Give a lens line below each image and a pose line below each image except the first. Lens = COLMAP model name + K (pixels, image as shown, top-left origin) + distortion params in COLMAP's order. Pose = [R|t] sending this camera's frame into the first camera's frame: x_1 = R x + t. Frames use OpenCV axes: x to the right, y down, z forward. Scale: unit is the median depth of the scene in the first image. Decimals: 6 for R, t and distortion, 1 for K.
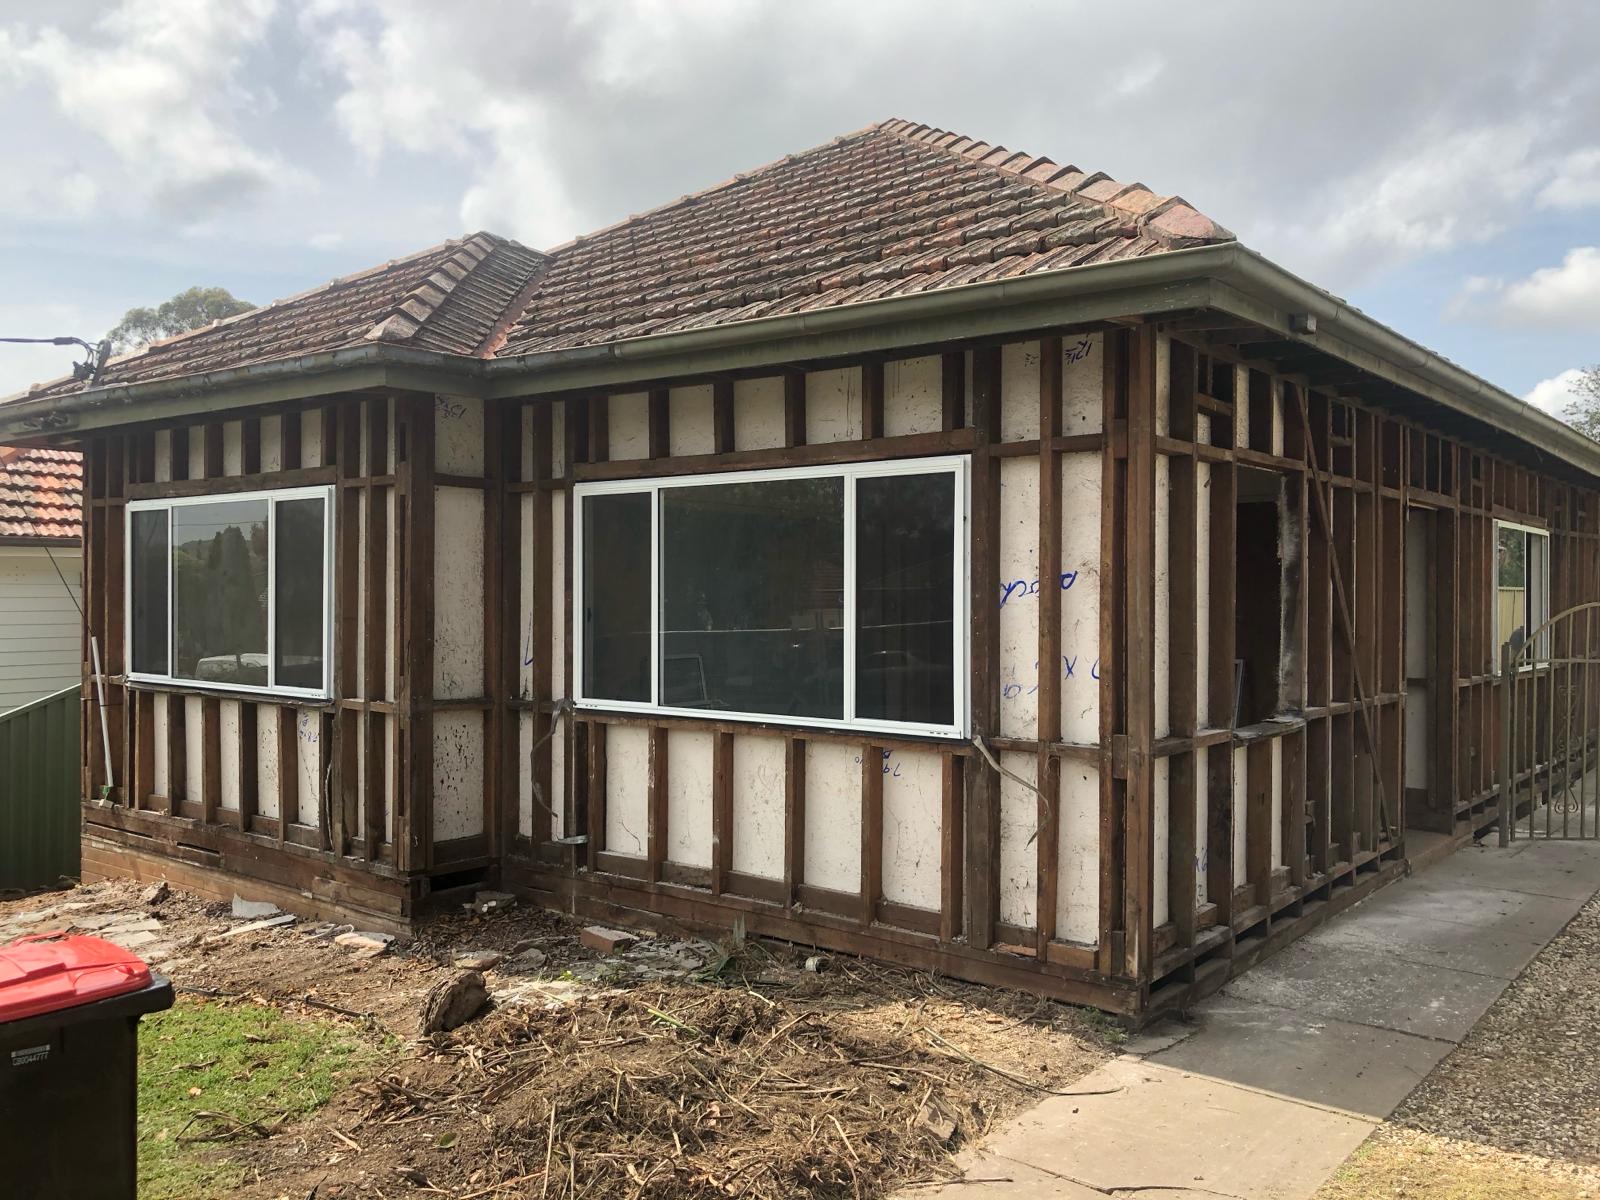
lens RADIAL K [[1289.8, 0, 801.3], [0, 1289.8, 601.7], [0, 0, 1]] dist [0.030593, -0.016921]
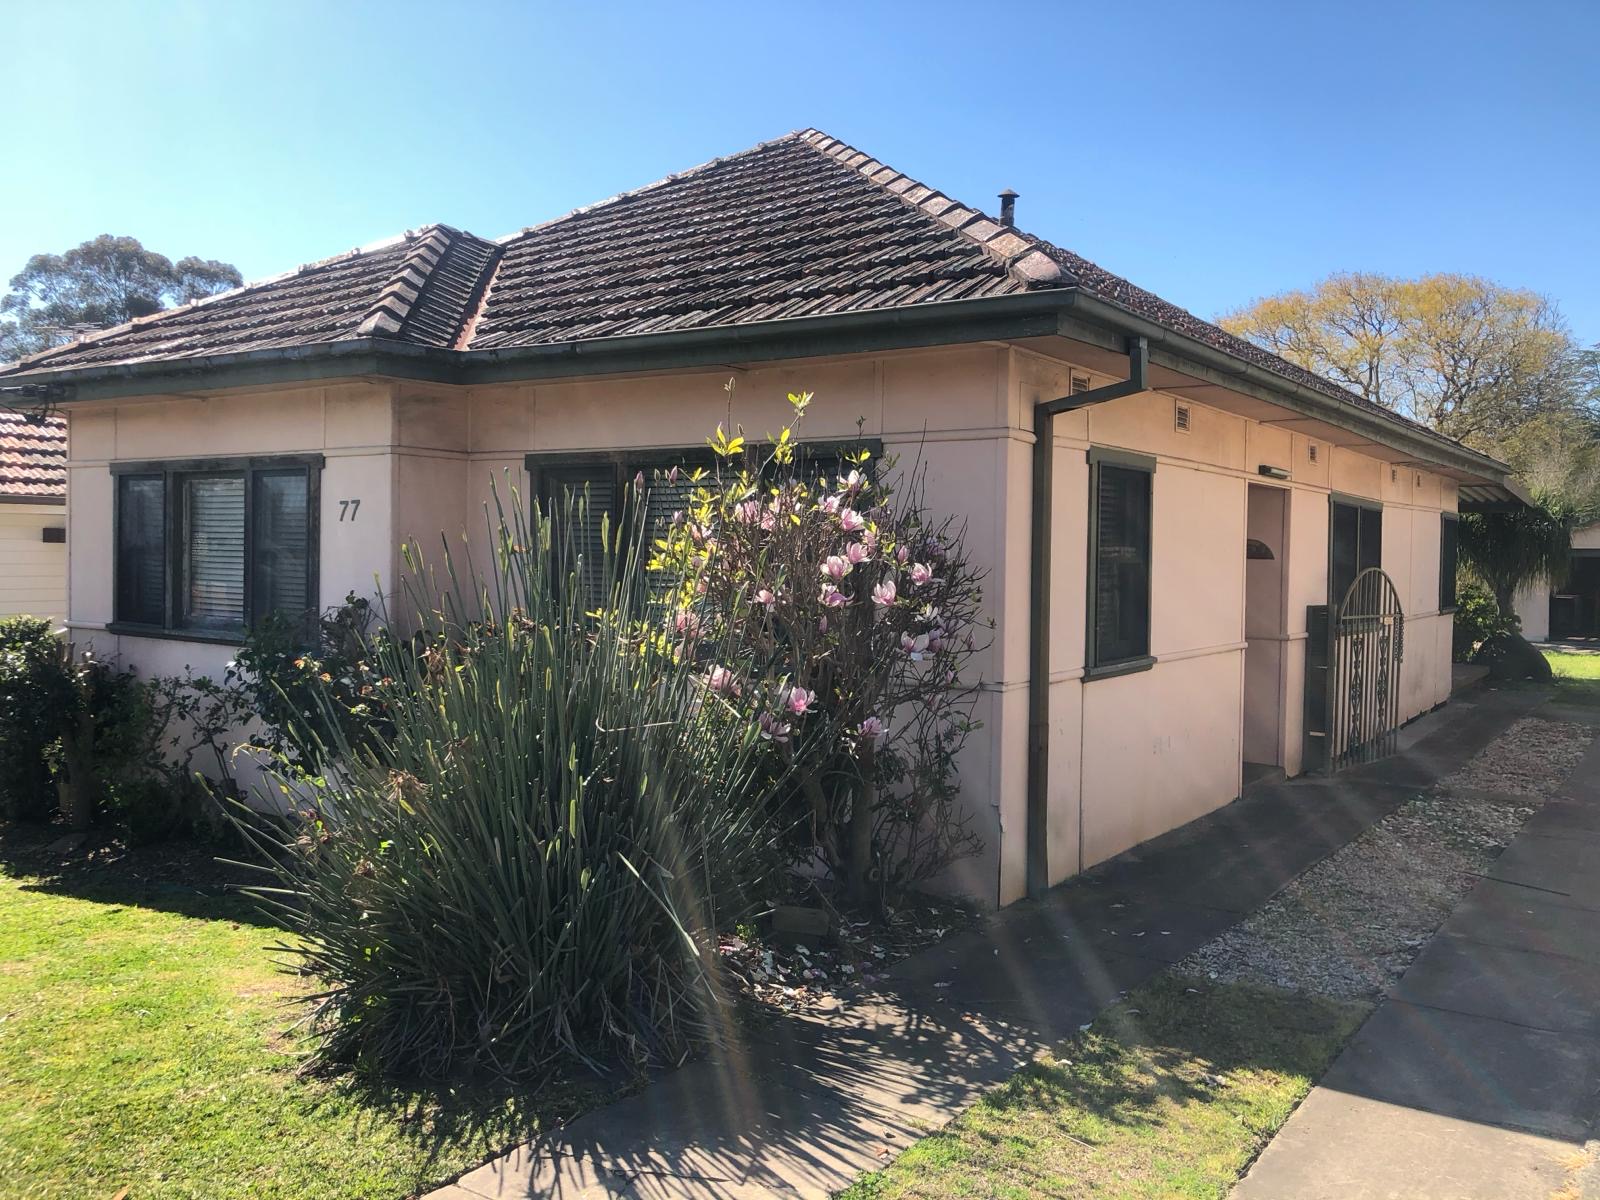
lens RADIAL K [[1289.8, 0, 800.6], [0, 1289.8, 599.7], [0, 0, 1]] dist [0.030593, -0.016921]
pose [[0.997704, 0.005630, 0.067496, -0.016055], [-0.007696, 0.999508, 0.030390, -0.001961], [-0.067292, -0.030839, 0.997257, -0.180073]]
